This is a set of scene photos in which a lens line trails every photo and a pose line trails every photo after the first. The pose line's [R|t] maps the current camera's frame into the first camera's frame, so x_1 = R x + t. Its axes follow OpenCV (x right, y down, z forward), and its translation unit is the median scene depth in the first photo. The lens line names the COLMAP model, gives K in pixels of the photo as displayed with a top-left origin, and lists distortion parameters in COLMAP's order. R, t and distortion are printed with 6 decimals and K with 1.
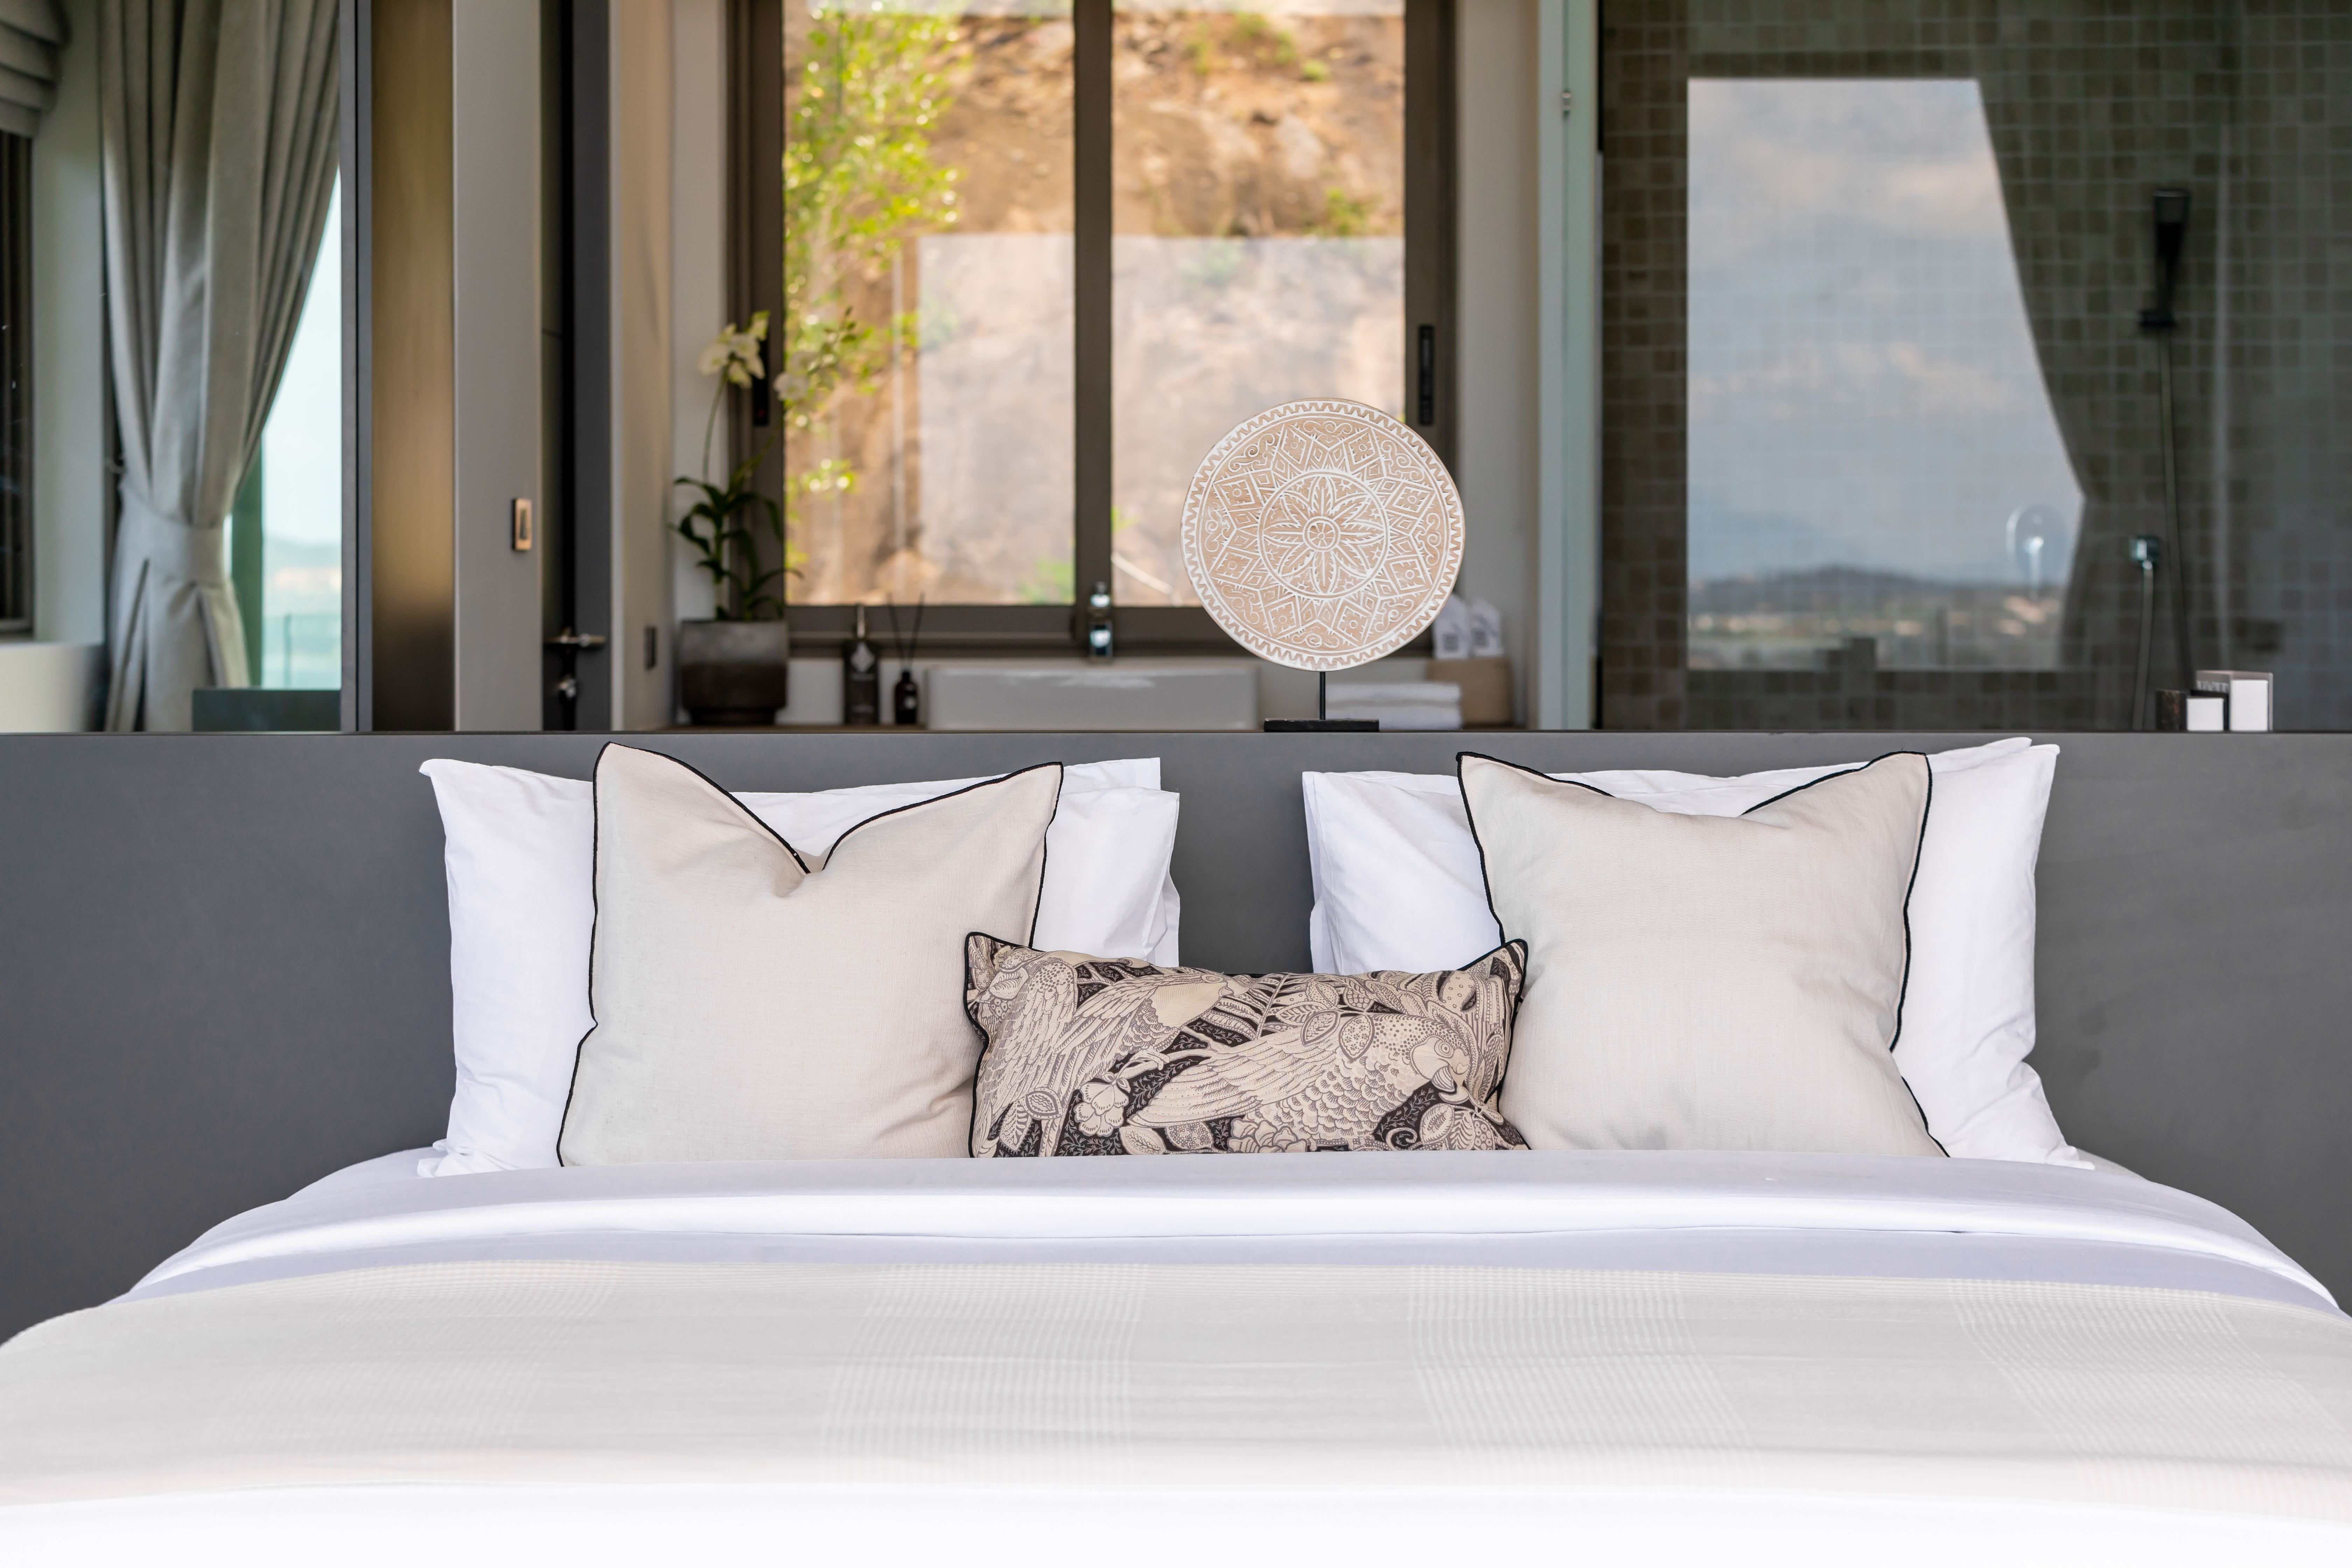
lens RADIAL K [[4709.5, 0, 1175.0], [0, 4709.5, 779.8], [0, 0, 1]] dist [0.032112, 0.000000]
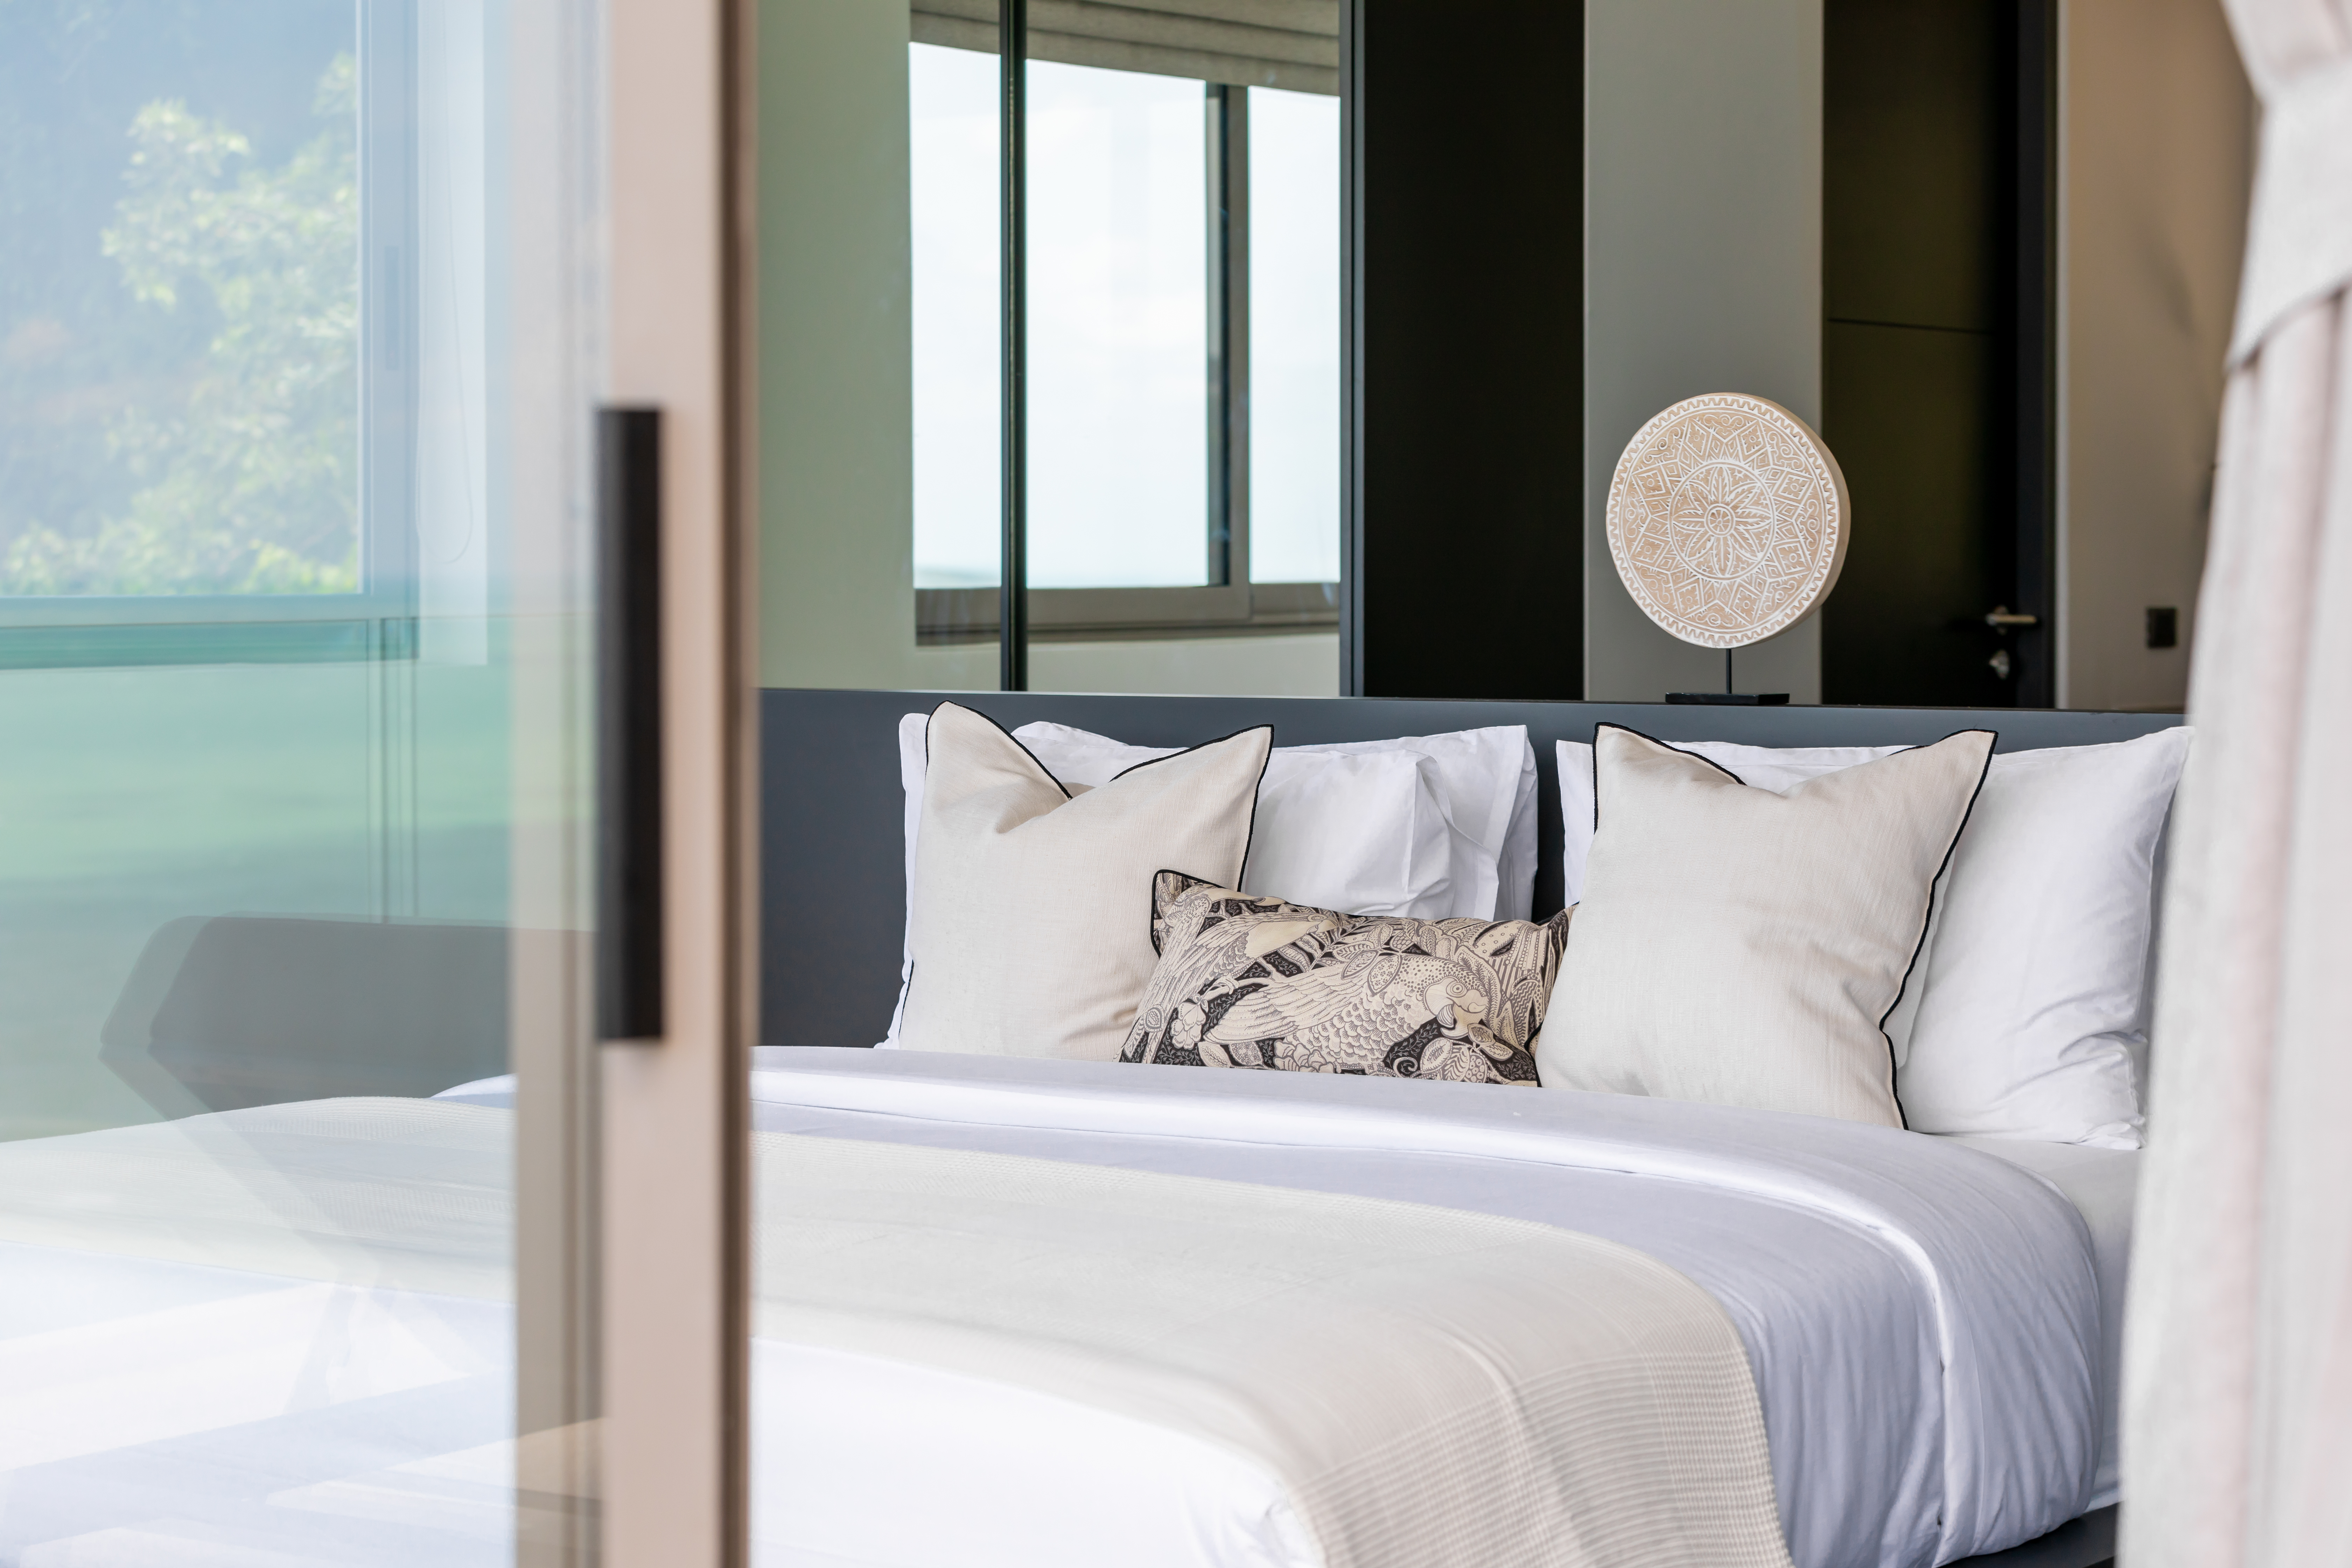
lens RADIAL K [[4709.5, 0, 1173.1], [0, 4709.5, 783.1], [0, 0, 1]] dist [0.032112, 0.000000]
pose [[0.811222, 0.024941, -0.584206, 0.648023], [-0.022287, 0.999683, 0.011731, -0.002517], [0.584313, 0.003503, 0.811521, 0.066110]]
